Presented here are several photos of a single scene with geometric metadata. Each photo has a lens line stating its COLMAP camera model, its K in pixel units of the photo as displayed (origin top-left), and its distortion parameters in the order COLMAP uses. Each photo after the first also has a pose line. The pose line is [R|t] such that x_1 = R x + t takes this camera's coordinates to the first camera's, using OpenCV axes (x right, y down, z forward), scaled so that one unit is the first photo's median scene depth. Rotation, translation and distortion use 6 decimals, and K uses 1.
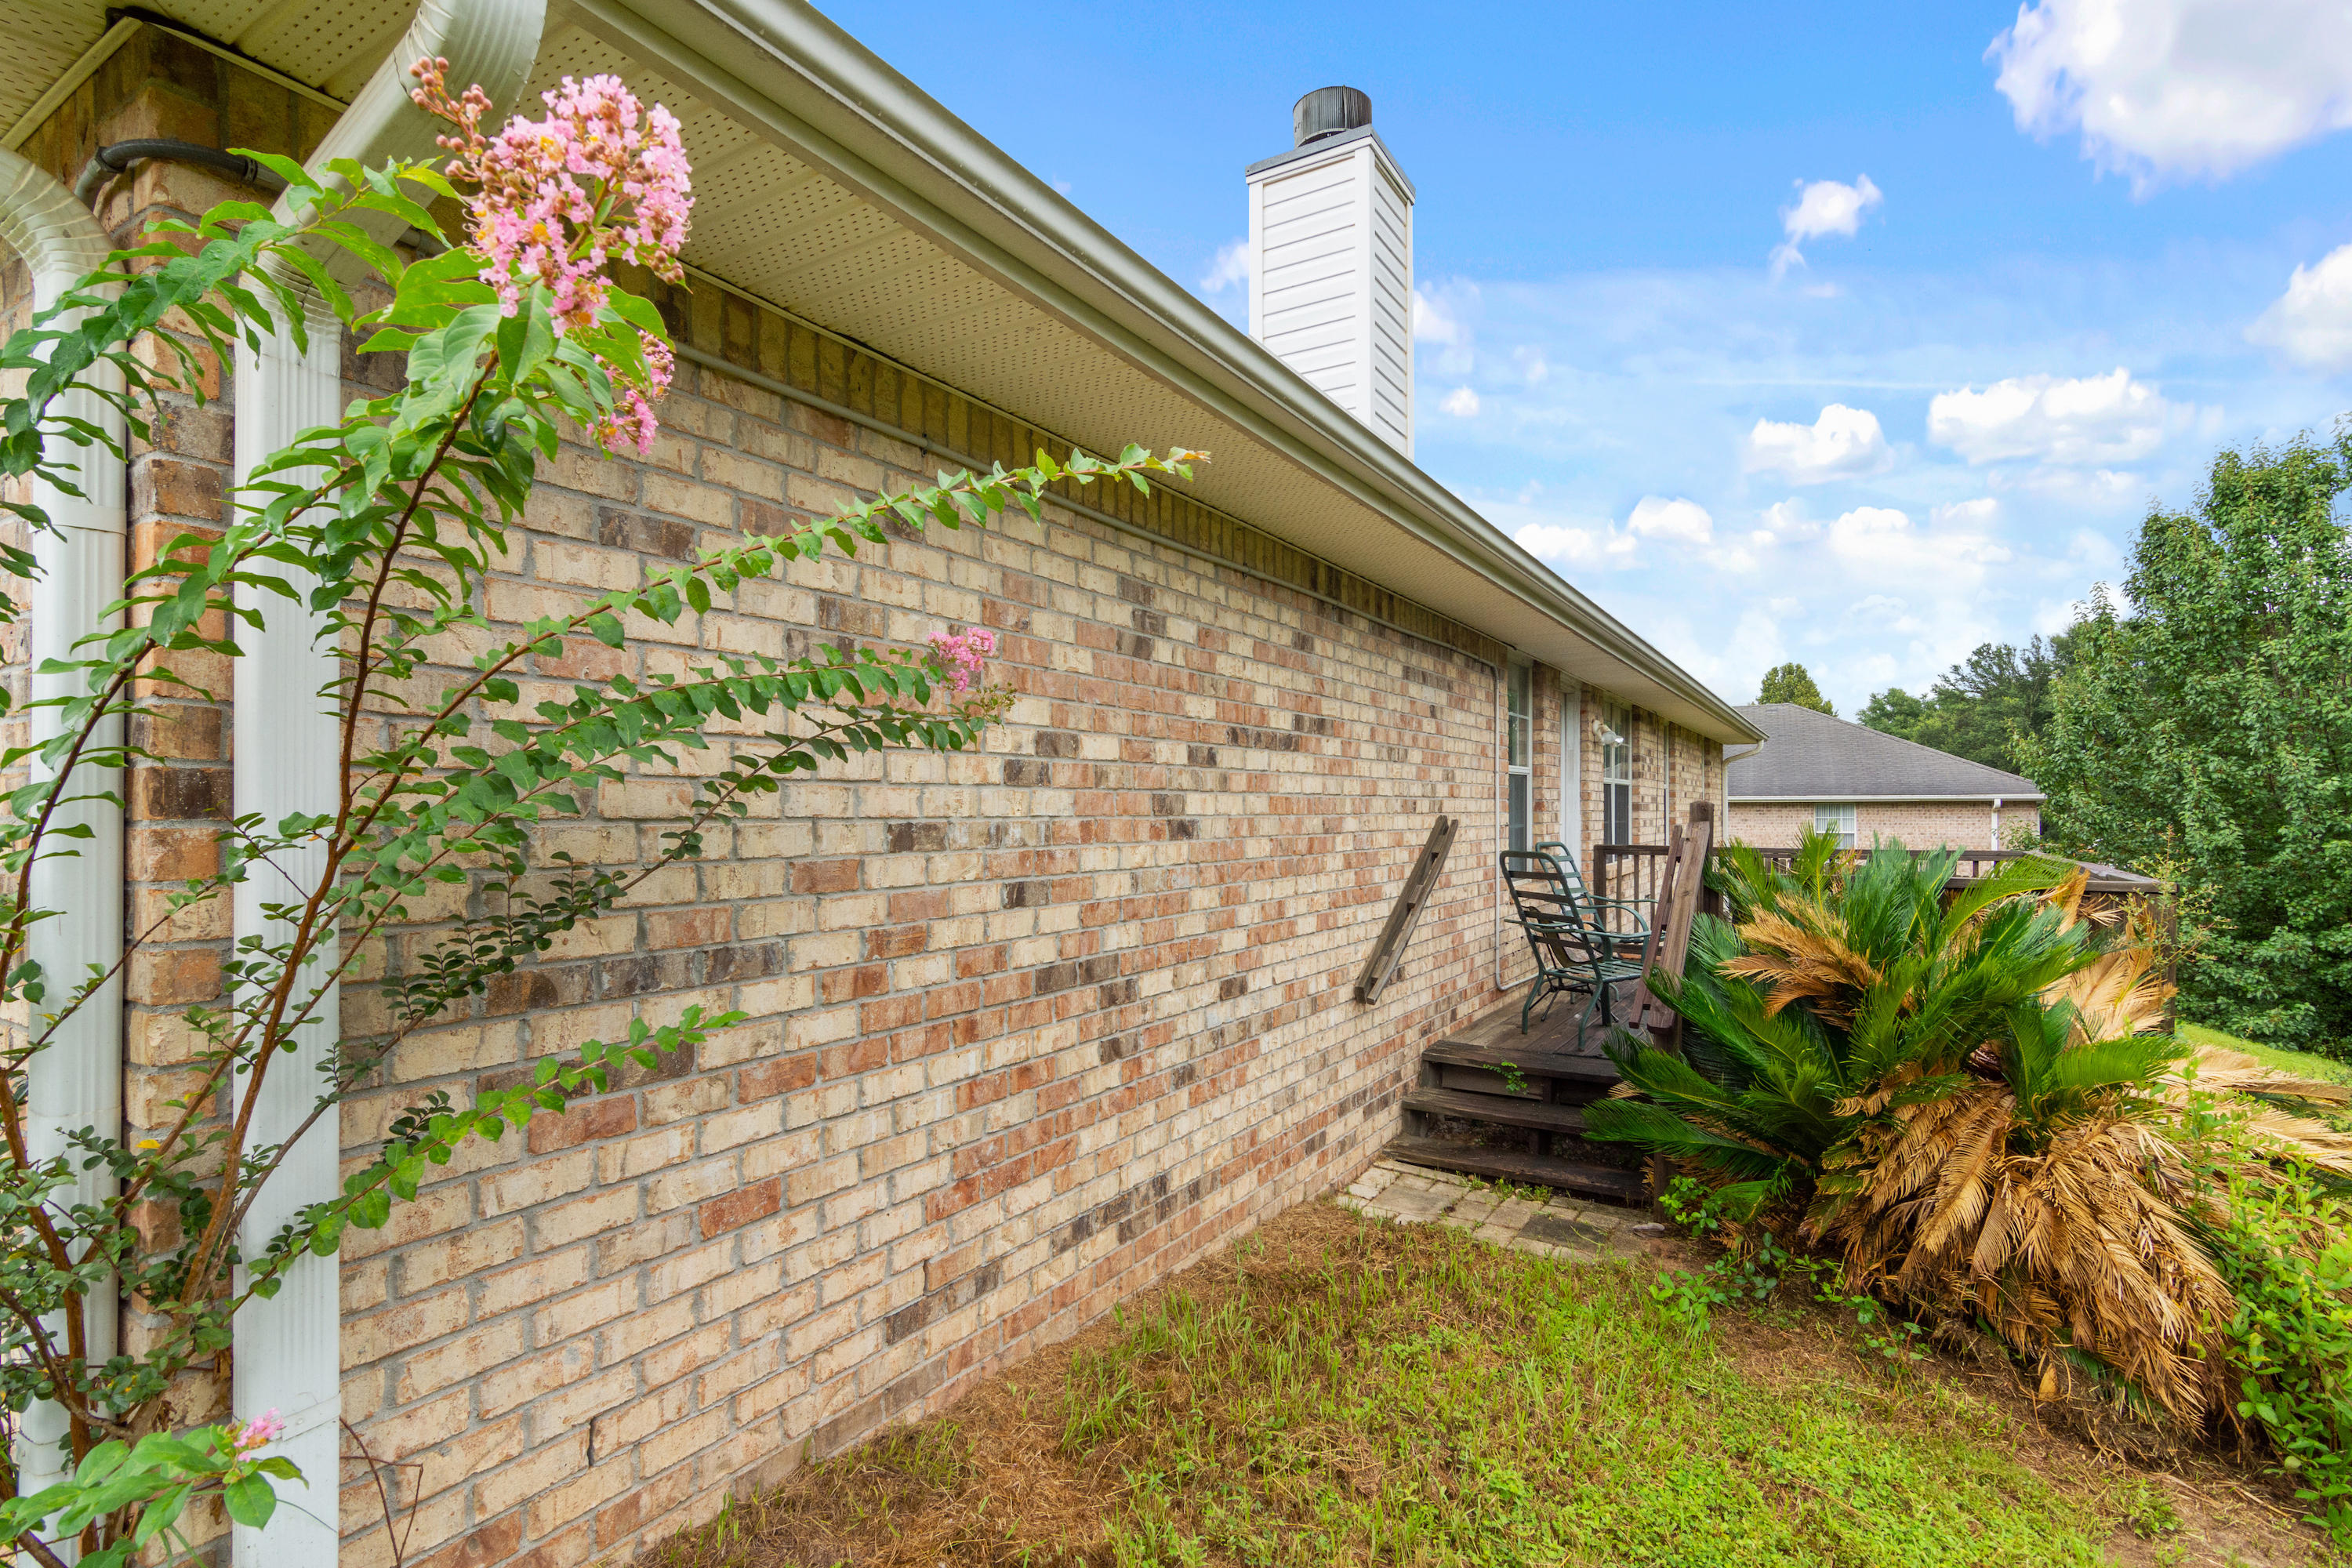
lens RADIAL K [[1136.2, 0, 1191.6], [0, 1136.2, 793.5], [0, 0, 1]] dist [0.003757, 0.001409]
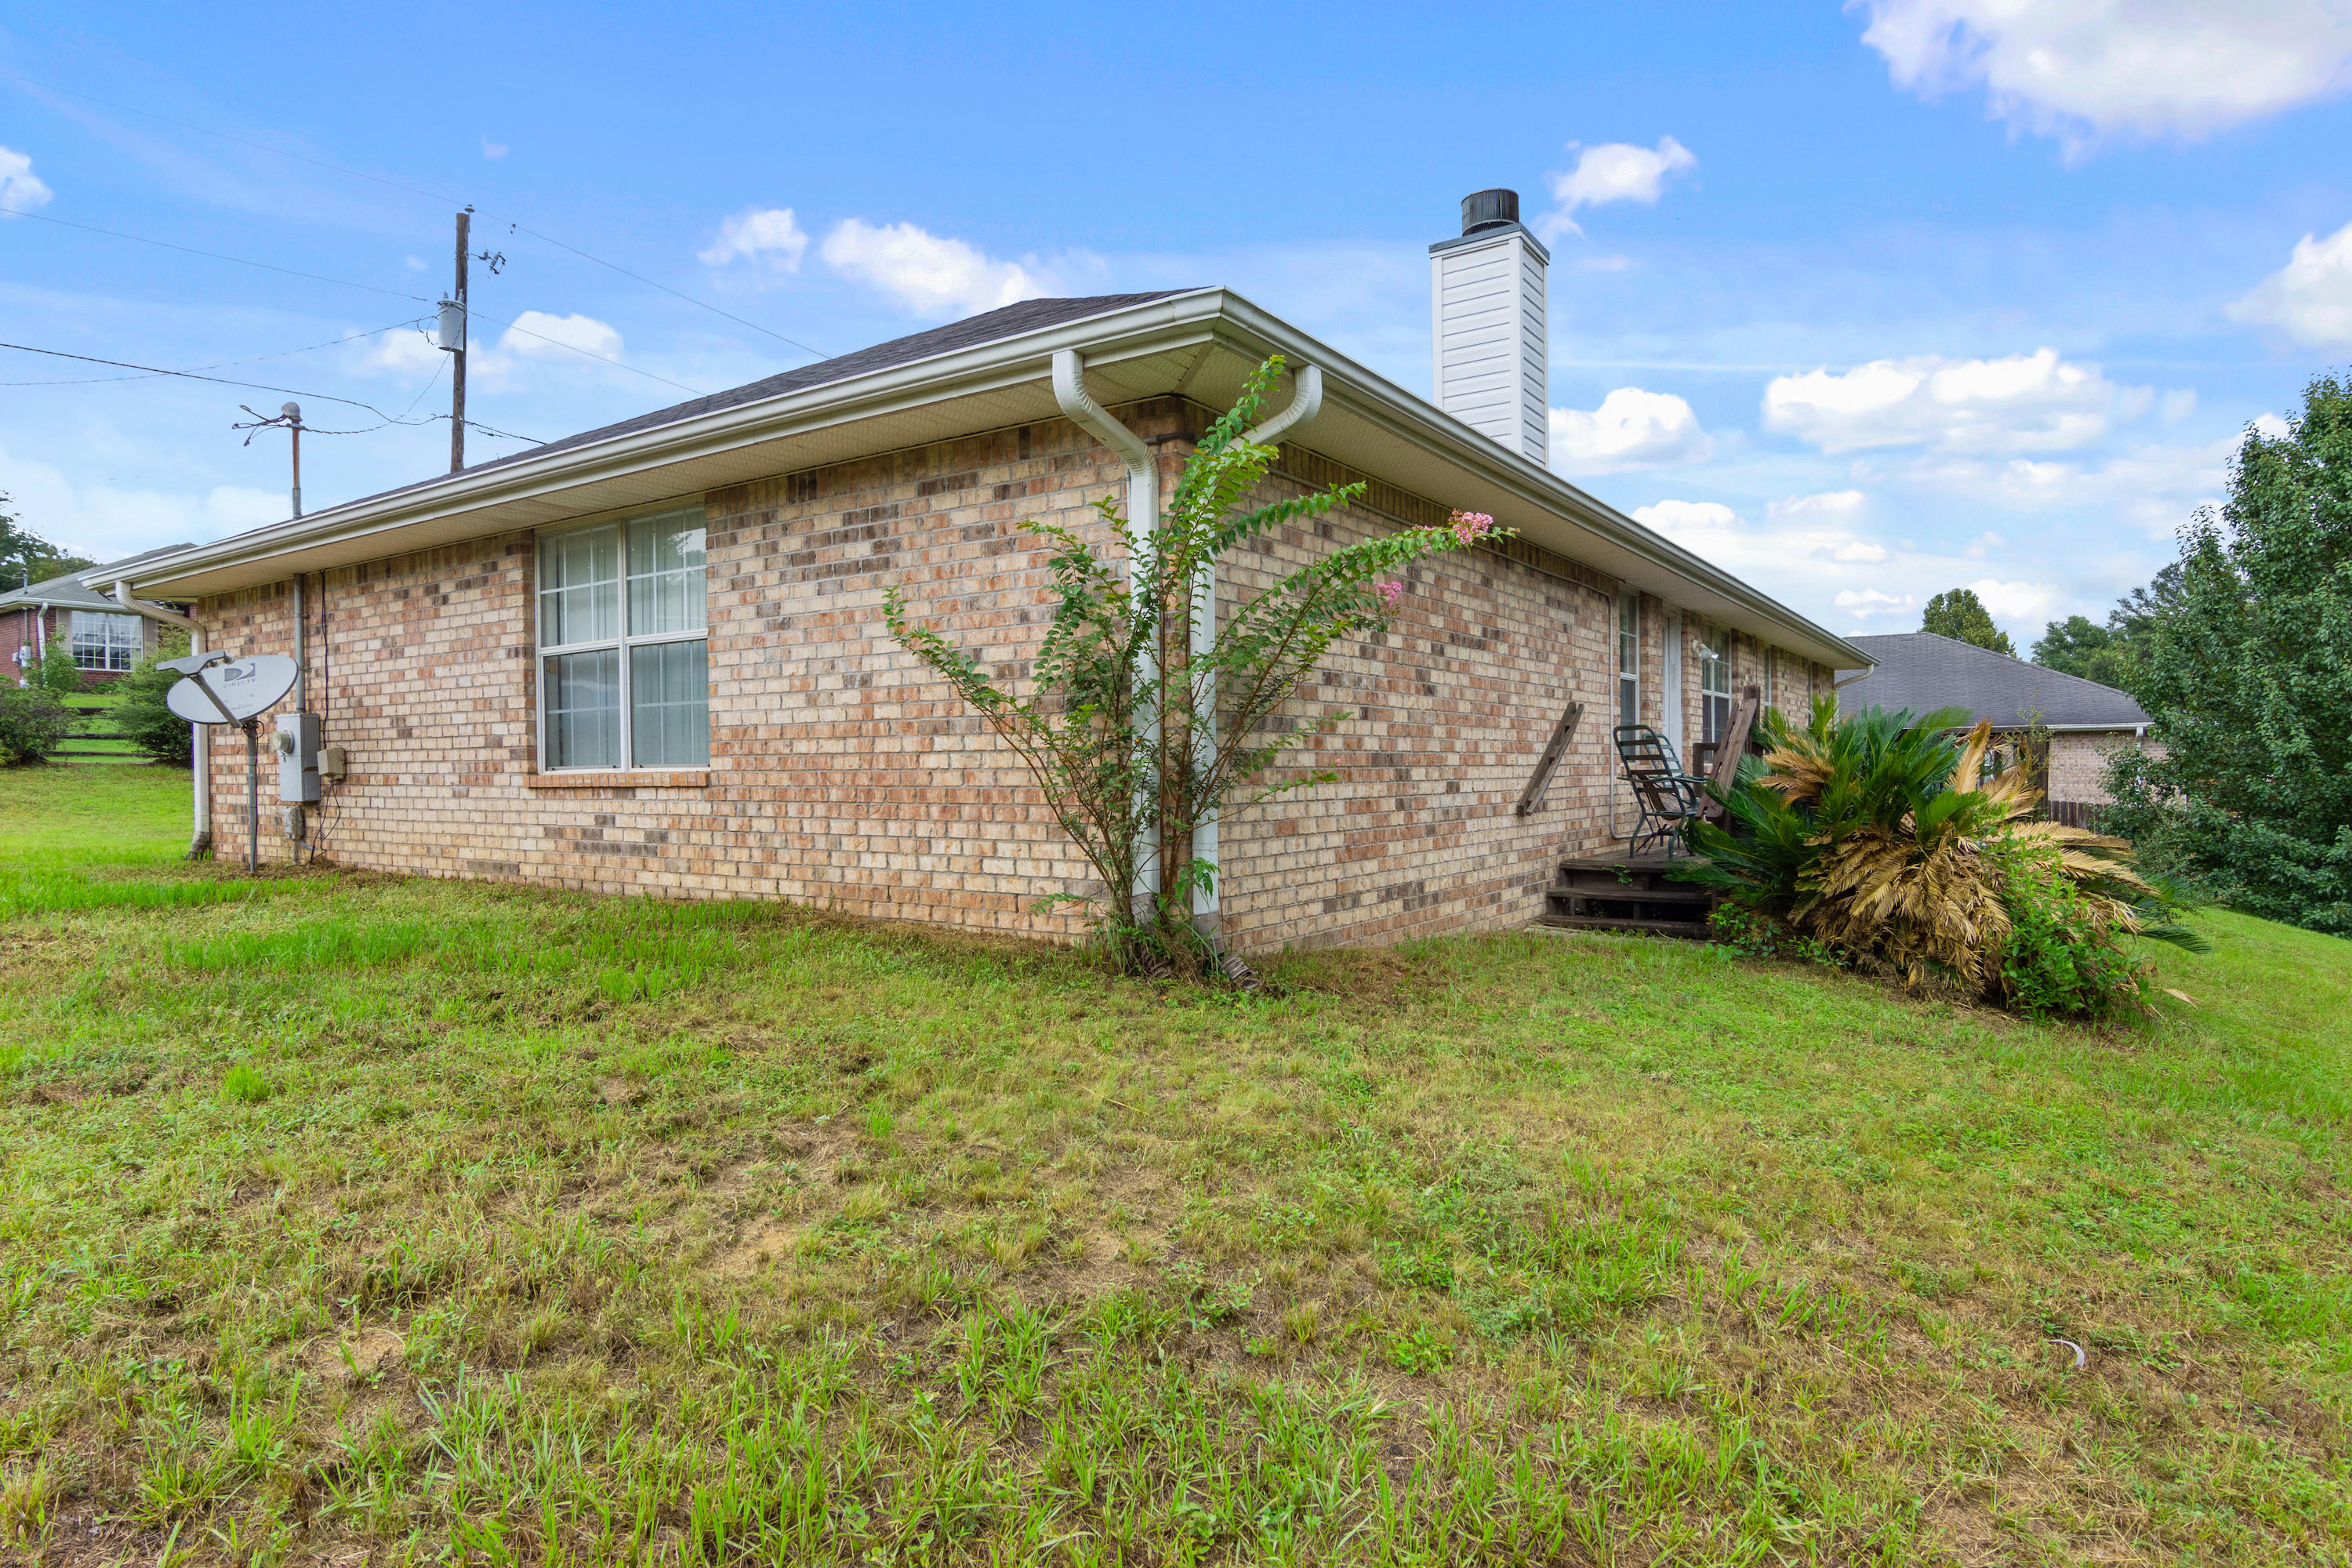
lens RADIAL K [[1281.3, 0, 1195.4], [0, 1281.3, 771.0], [0, 0, 1]] dist [0.000326, 0.001698]
pose [[0.998565, -0.008682, -0.052850, -0.204565], [0.009633, 0.999796, 0.017774, 0.090634], [0.052685, -0.018258, 0.998444, -0.773022]]
